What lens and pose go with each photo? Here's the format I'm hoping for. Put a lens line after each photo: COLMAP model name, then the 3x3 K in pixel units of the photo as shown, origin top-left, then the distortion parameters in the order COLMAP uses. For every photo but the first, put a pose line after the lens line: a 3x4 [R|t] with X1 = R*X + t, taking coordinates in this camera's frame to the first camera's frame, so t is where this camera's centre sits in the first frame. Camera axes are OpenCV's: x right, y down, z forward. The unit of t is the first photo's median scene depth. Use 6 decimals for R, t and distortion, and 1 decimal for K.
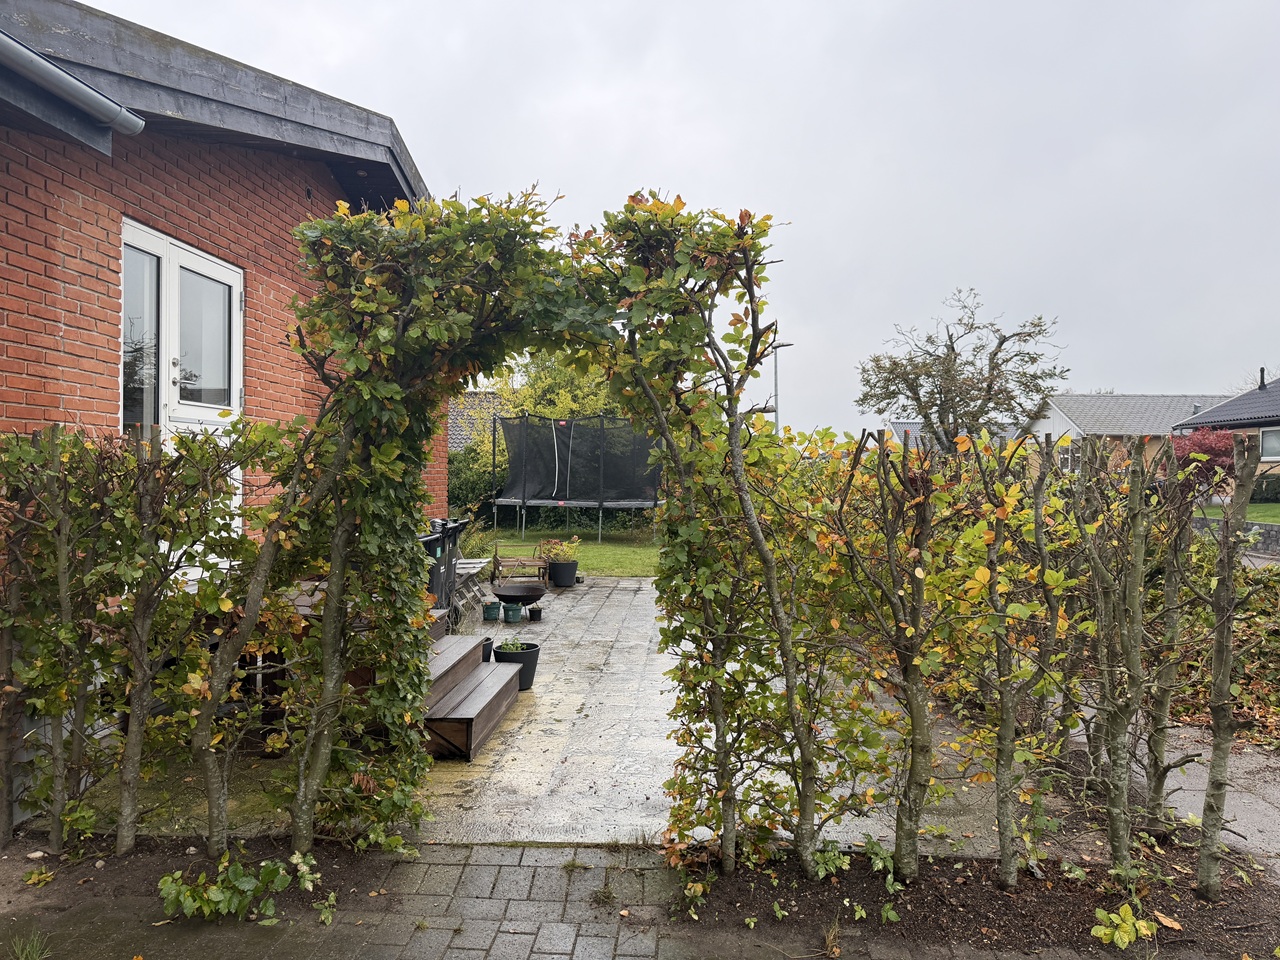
lens RADIAL K [[893.9, 0, 638.8], [0, 893.9, 481.0], [0, 0, 1]] dist [0.007320, 0.000786]
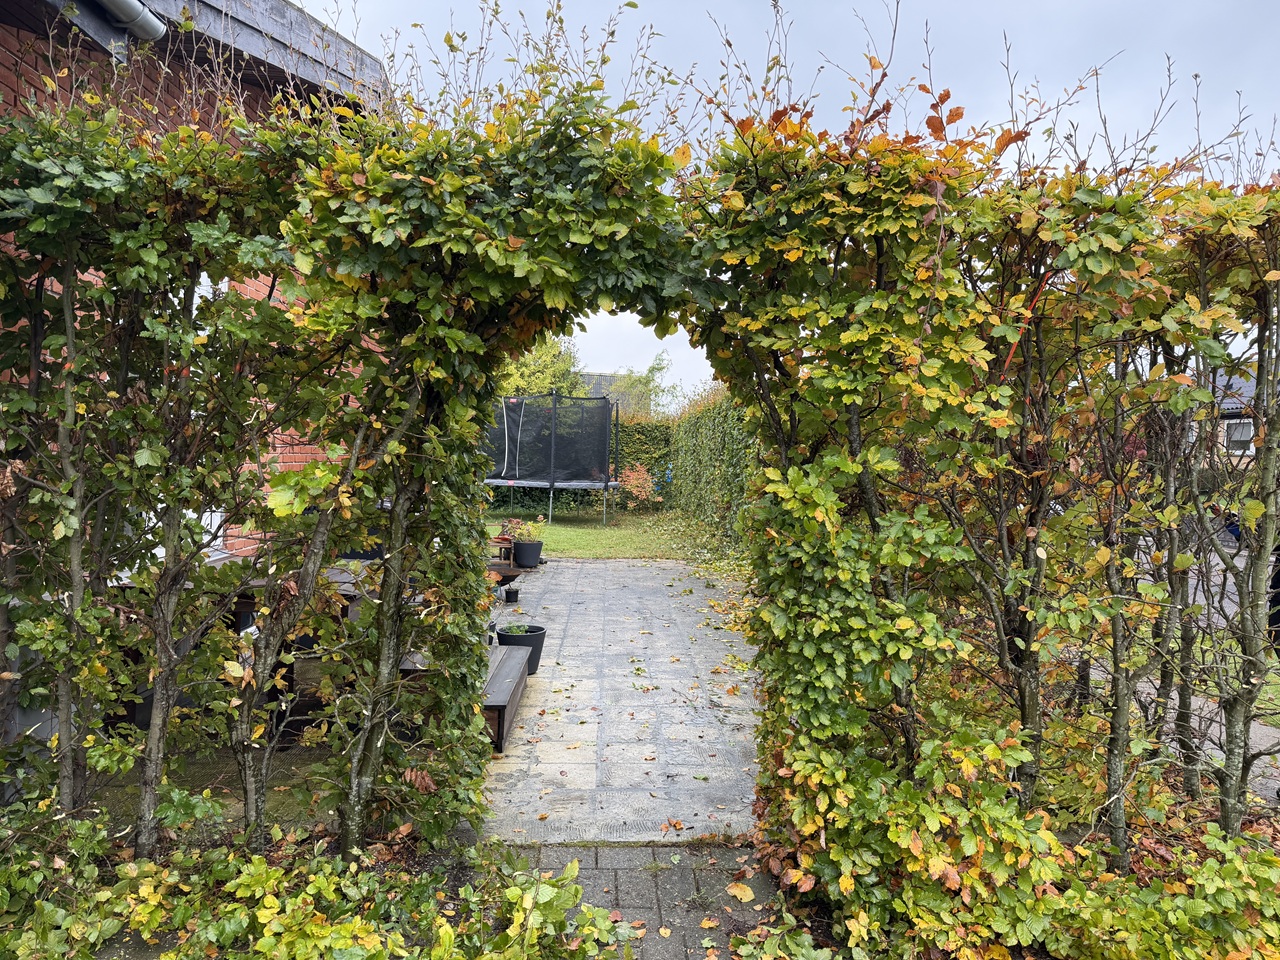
lens RADIAL K [[893.9, 0, 641.1], [0, 893.9, 475.6], [0, 0, 1]] dist [0.007320, 0.000786]
pose [[0.995707, 0.018846, 0.090622, -0.162628], [-0.019955, 0.999736, 0.011353, 0.015566], [-0.090384, -0.013113, 0.995821, 0.081388]]
